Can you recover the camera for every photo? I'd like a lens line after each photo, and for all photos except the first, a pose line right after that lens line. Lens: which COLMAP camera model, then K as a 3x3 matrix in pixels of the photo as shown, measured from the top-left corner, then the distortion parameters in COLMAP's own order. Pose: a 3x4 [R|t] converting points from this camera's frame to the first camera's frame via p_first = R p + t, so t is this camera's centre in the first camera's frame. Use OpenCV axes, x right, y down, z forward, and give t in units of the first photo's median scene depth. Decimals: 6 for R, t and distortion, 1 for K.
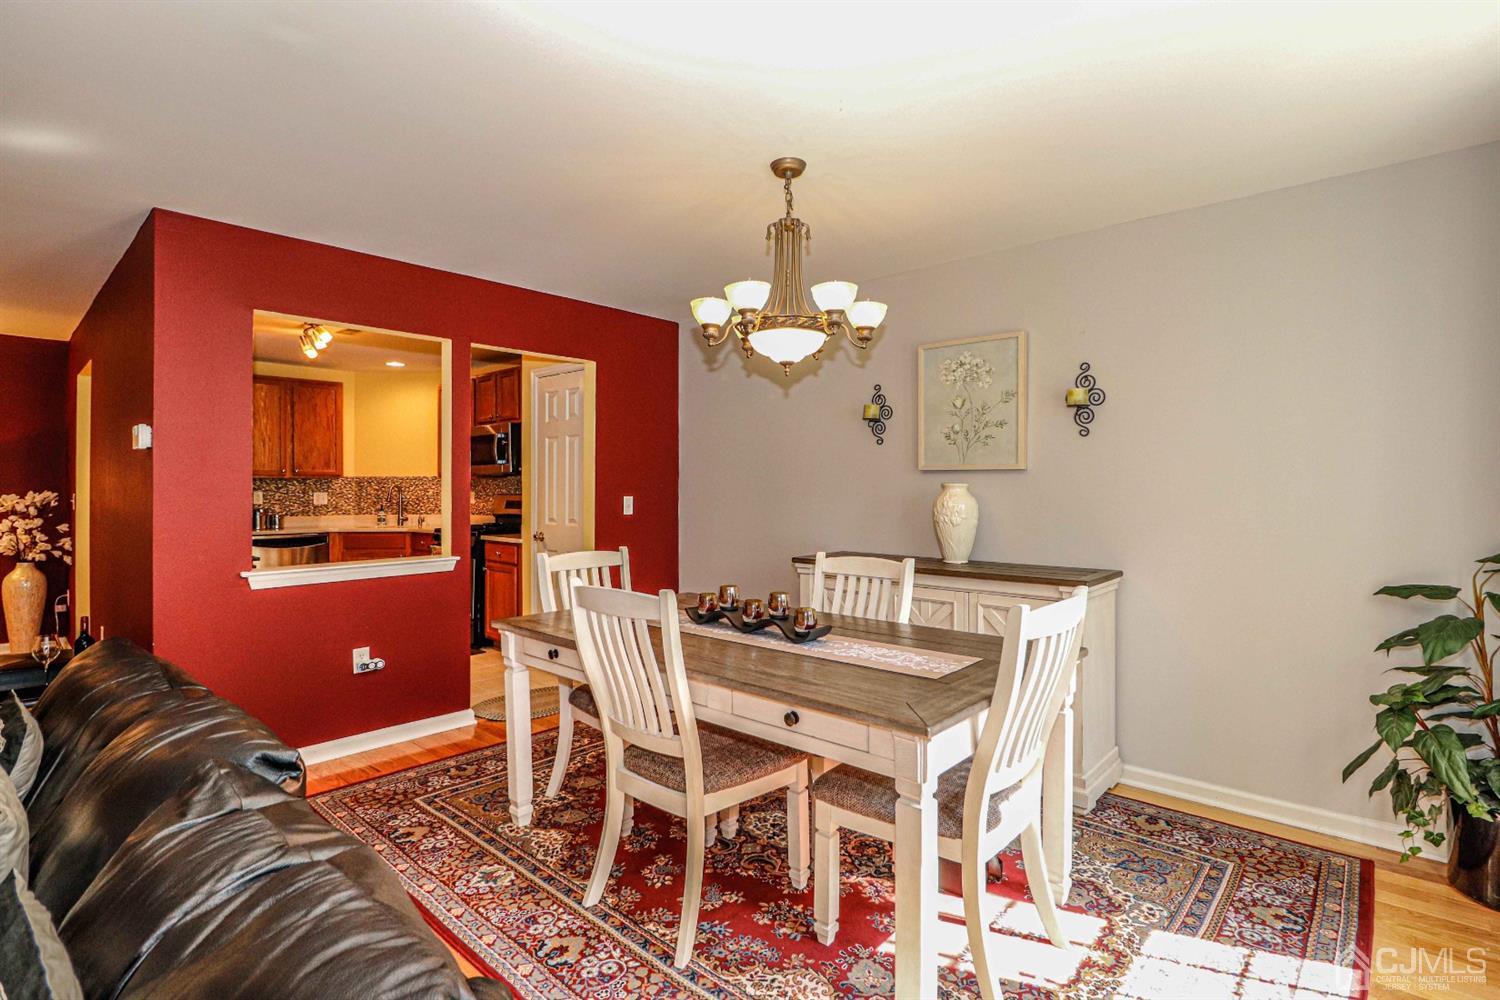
lens RADIAL K [[715.8, 0, 784.8], [0, 715.8, 486.3], [0, 0, 1]] dist [-0.018492, -0.005097]
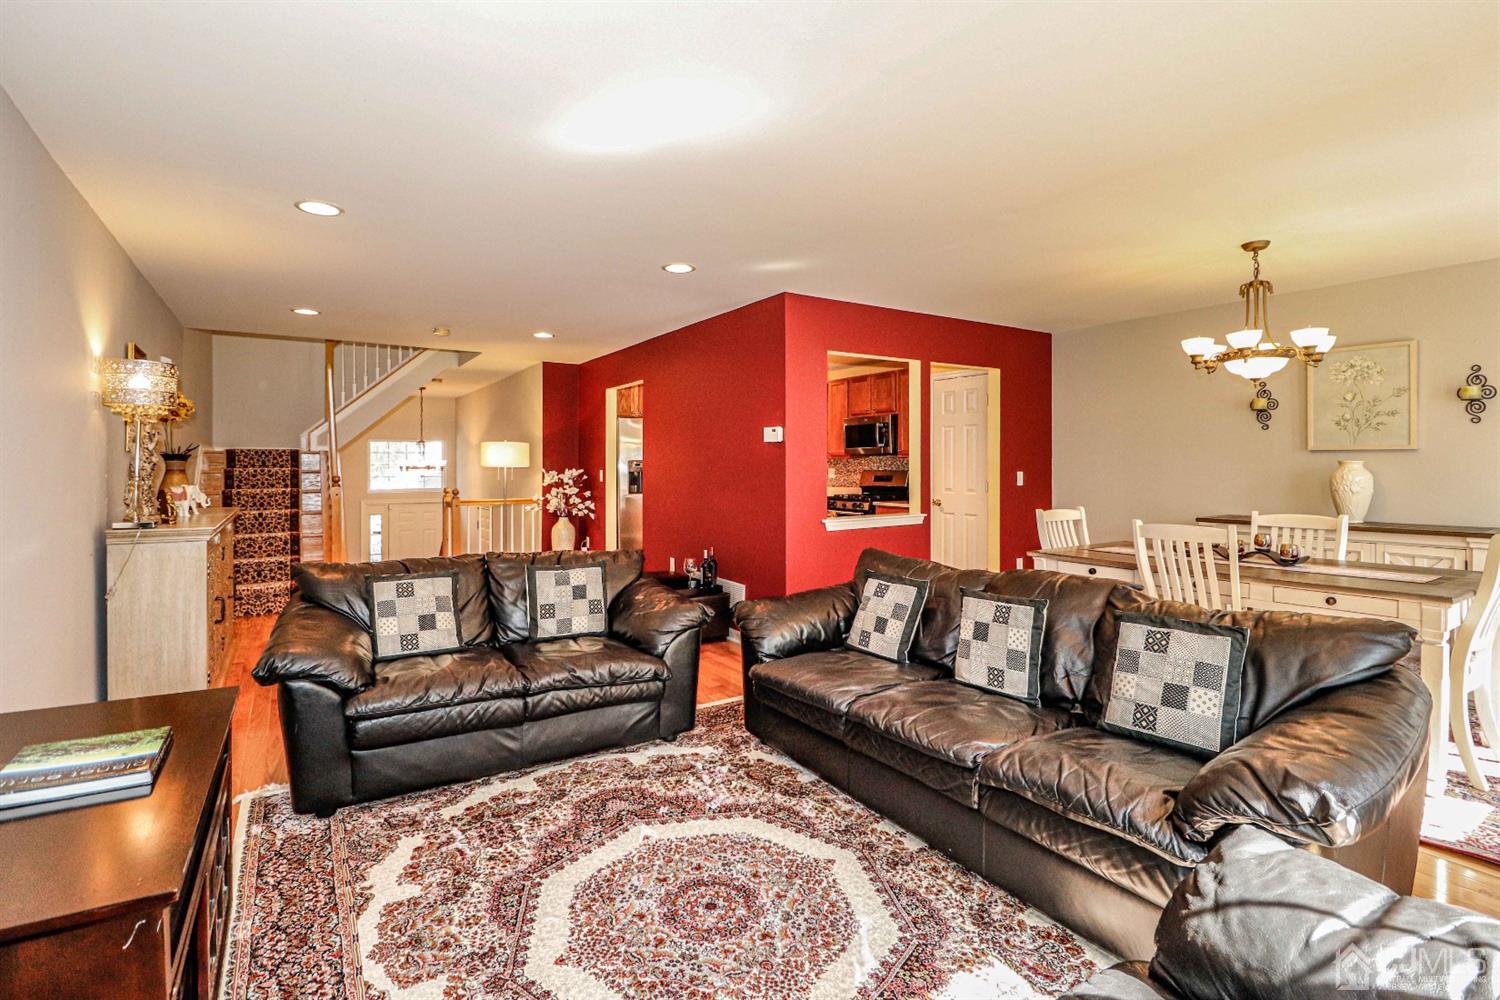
lens RADIAL K [[715.8, 0, 755.7], [0, 715.8, 465.8], [0, 0, 1]] dist [-0.018492, -0.005097]
pose [[0.960550, -0.003303, -0.278087, -0.414667], [0.004046, 0.999990, 0.002097, -0.001714], [0.278078, -0.003139, 0.960553, -0.485508]]
